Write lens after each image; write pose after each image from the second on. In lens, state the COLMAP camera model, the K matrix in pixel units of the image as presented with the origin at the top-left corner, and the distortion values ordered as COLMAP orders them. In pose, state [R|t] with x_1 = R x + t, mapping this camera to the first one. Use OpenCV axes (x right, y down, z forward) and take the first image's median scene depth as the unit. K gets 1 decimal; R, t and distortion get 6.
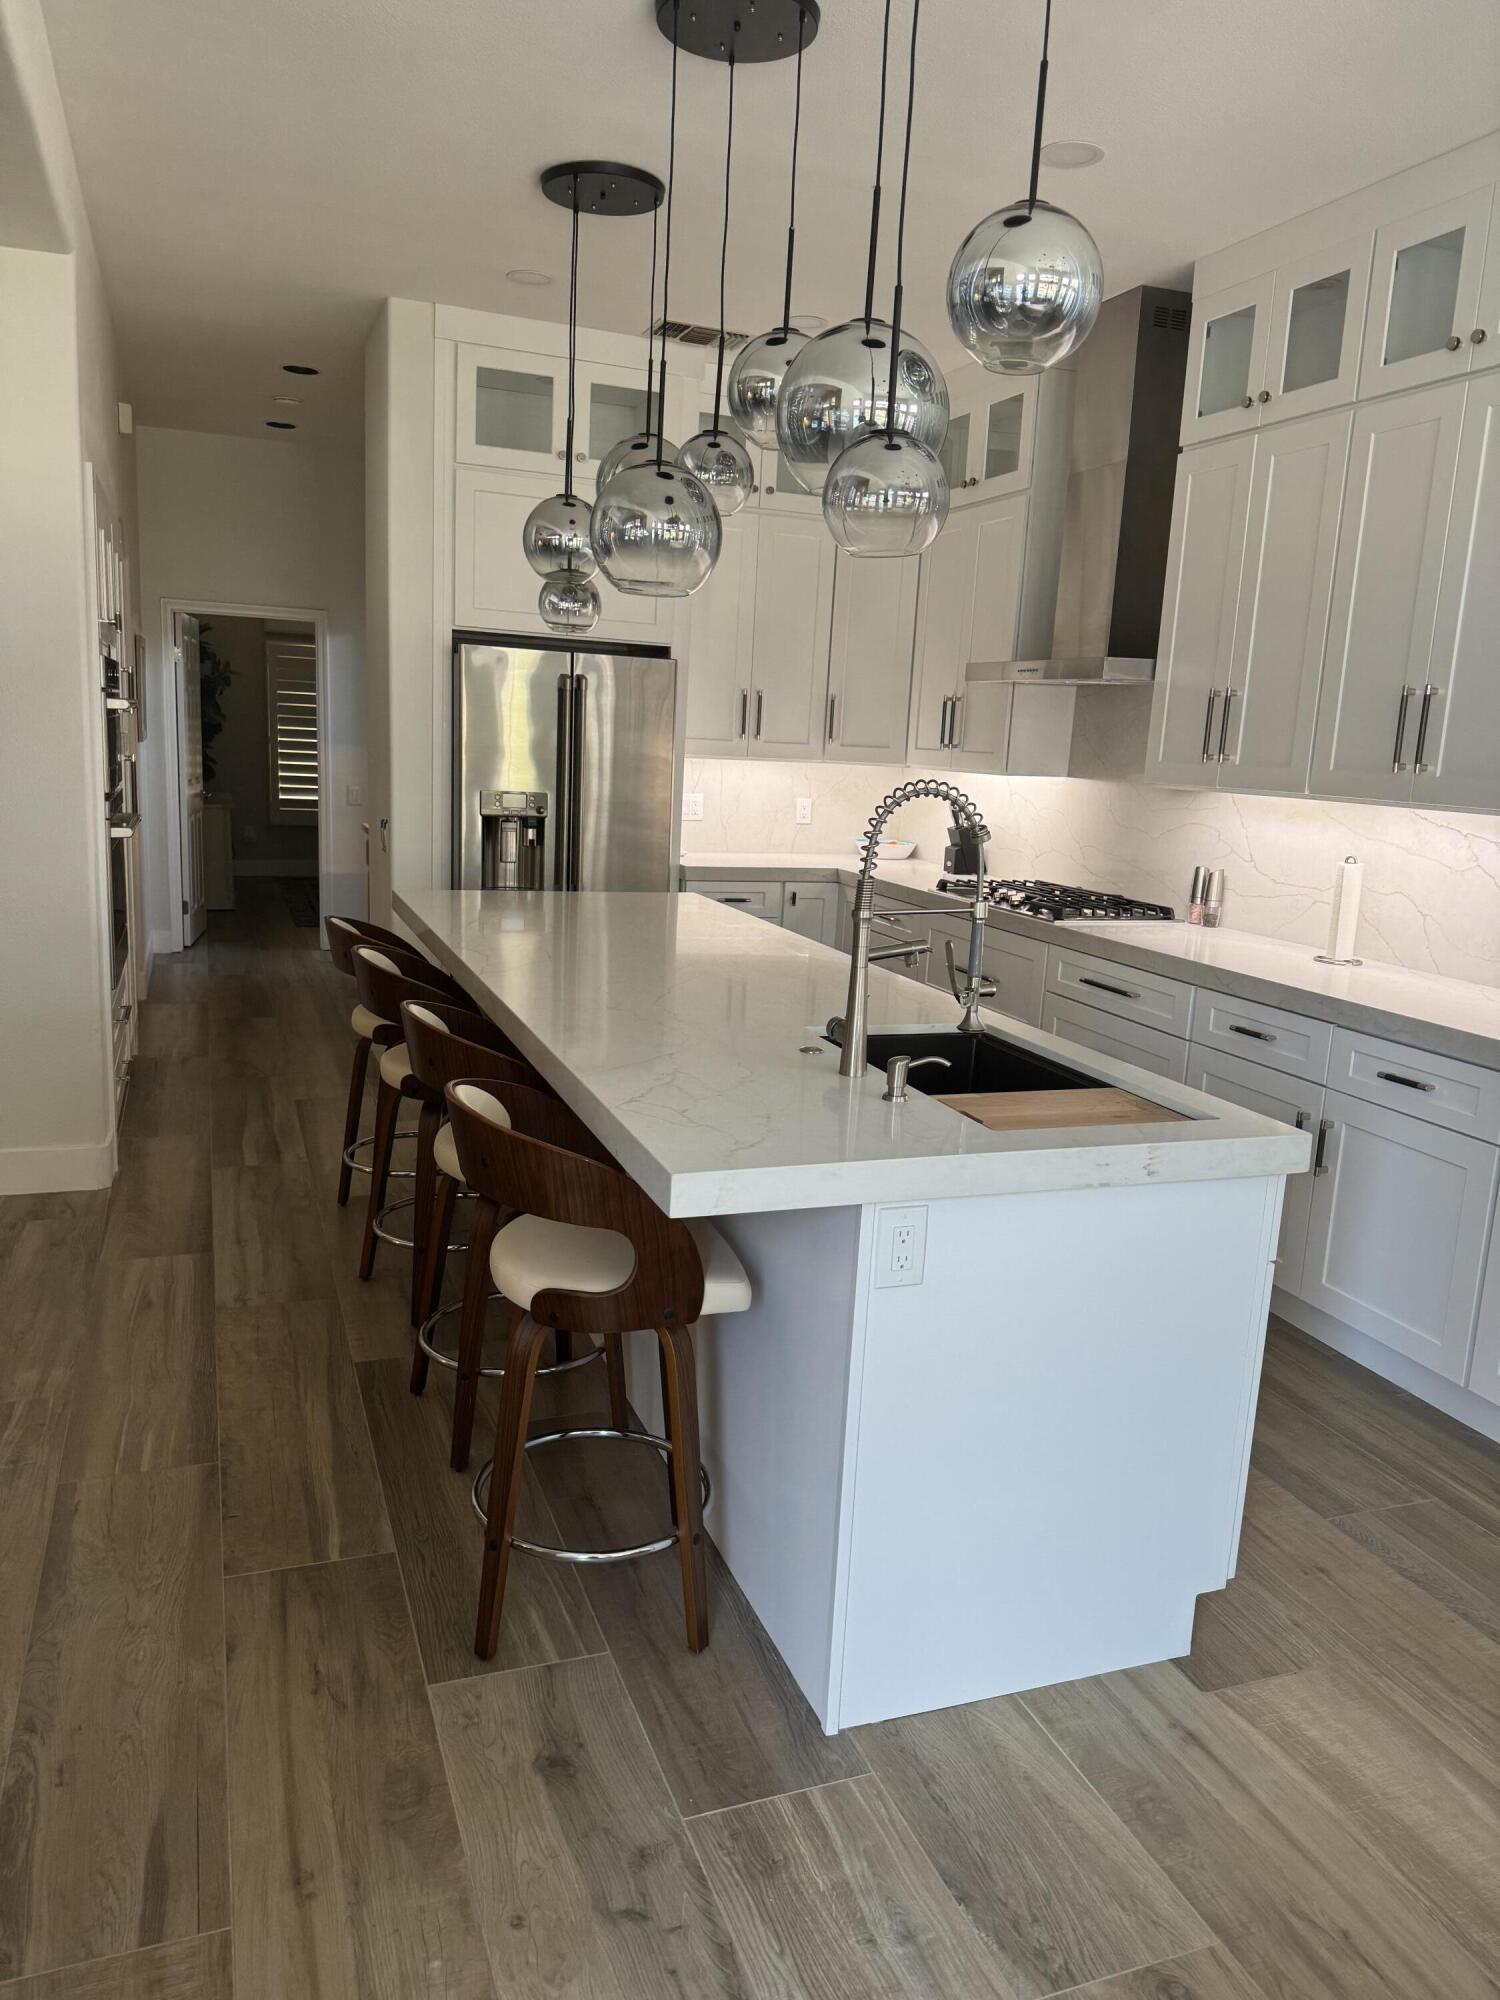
lens RADIAL K [[1428.2, 0, 747.6], [0, 1428.2, 1006.9], [0, 0, 1]] dist [0.097518, -0.151952]
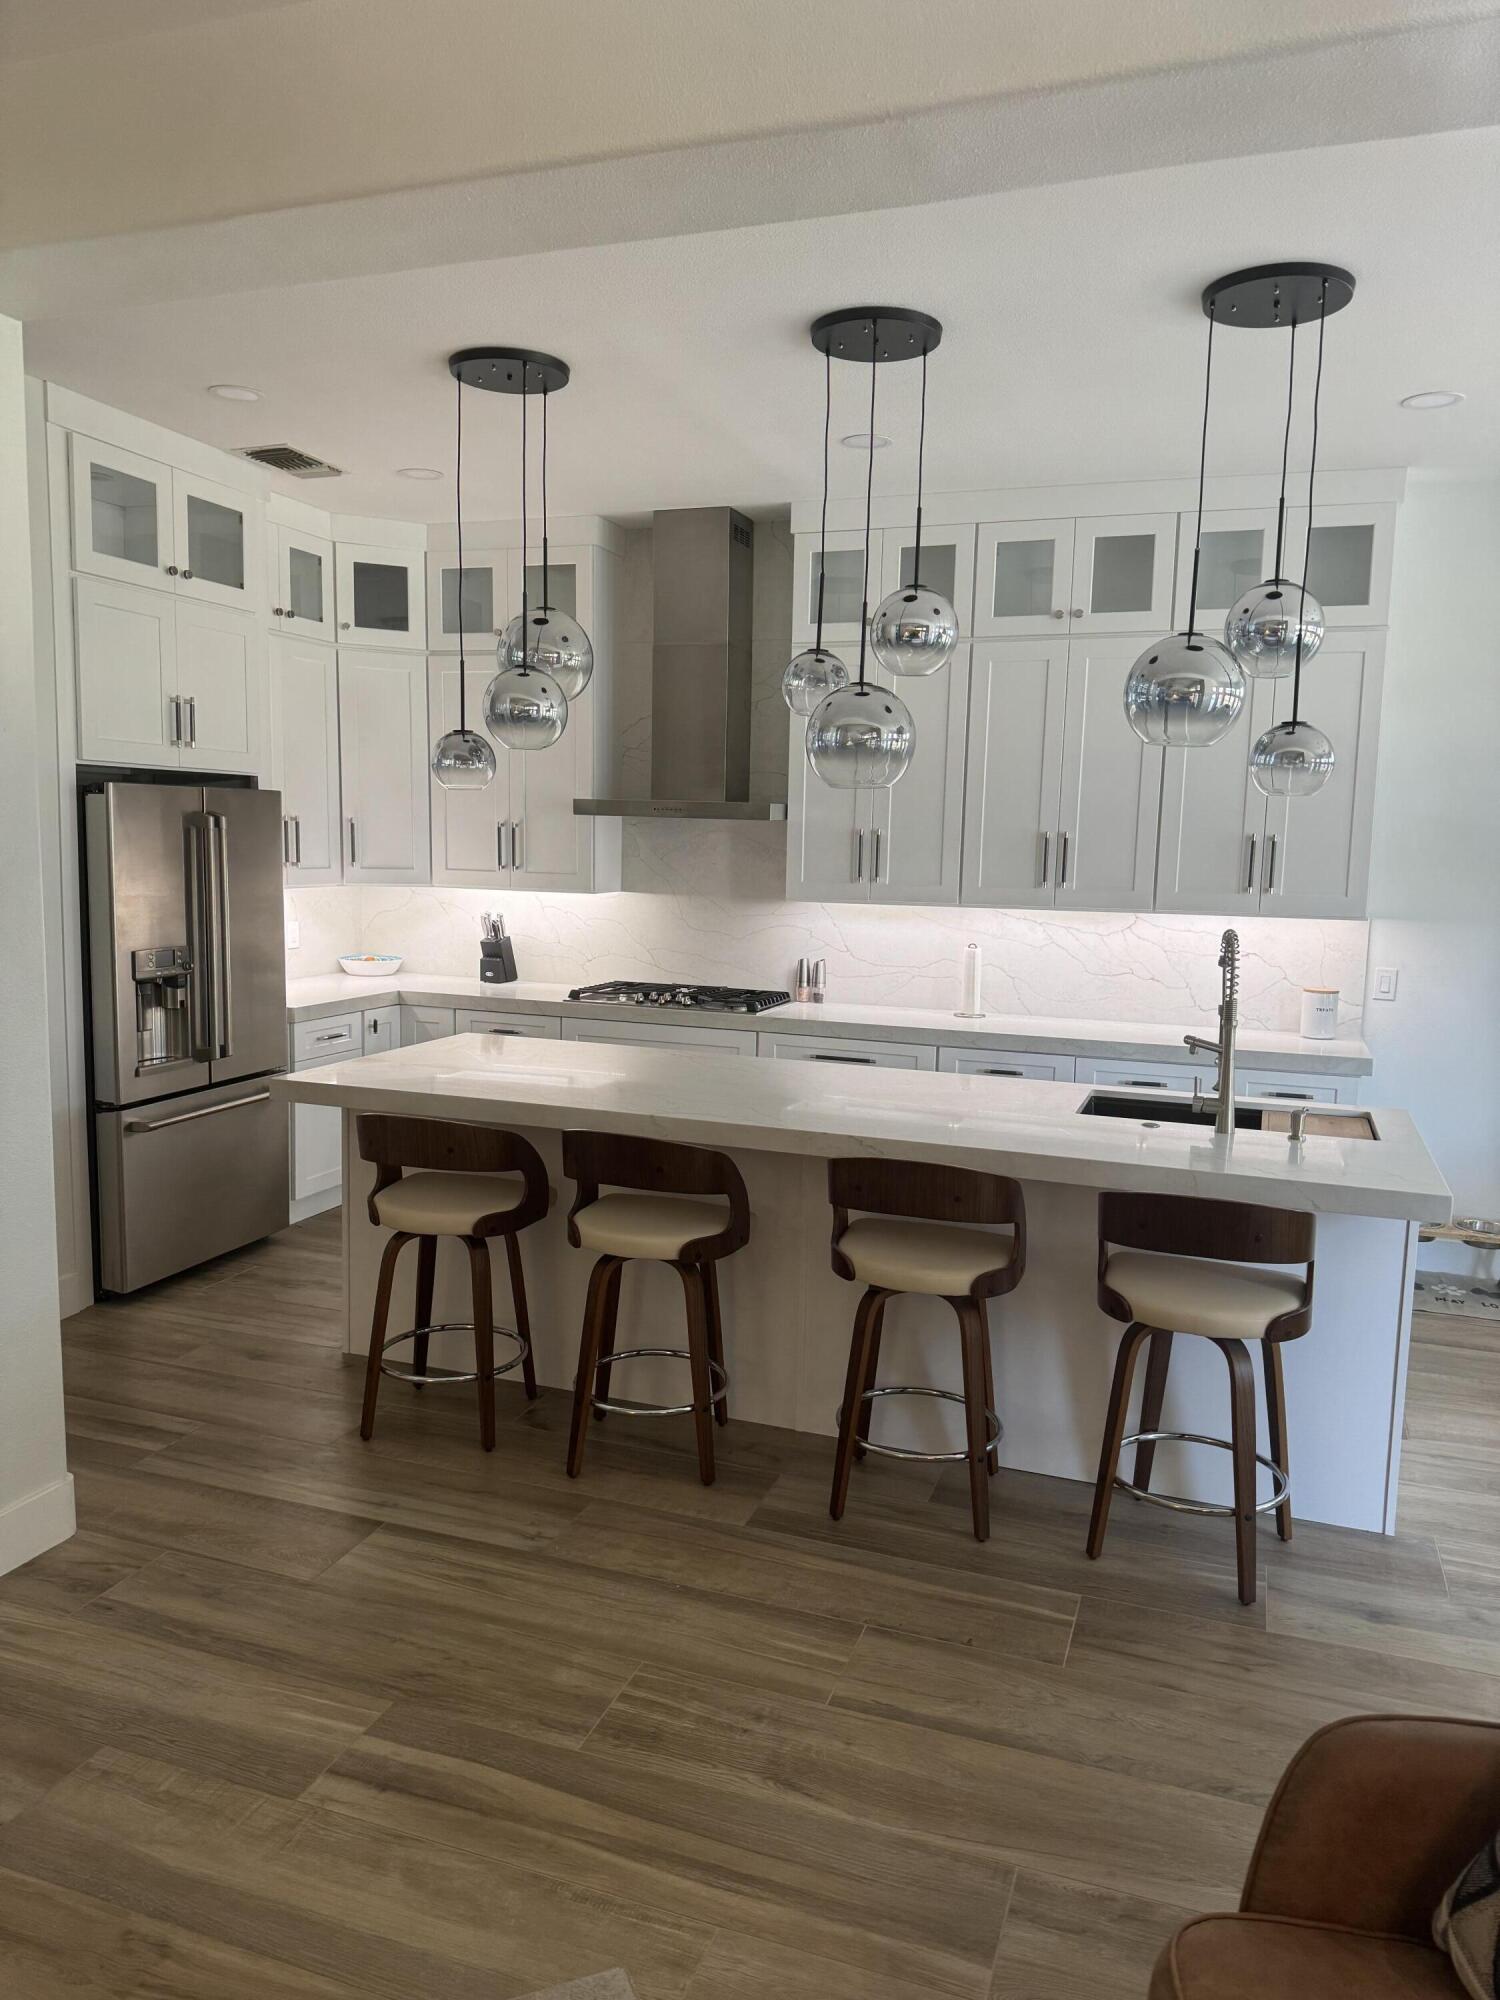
lens RADIAL K [[1428.2, 0, 747.6], [0, 1428.2, 1006.9], [0, 0, 1]] dist [0.097518, -0.151952]
pose [[0.636916, -0.127902, 0.760250, -0.888110], [0.154158, 0.987355, 0.036960, -0.138171], [-0.755363, 0.093658, 0.648579, 0.261148]]
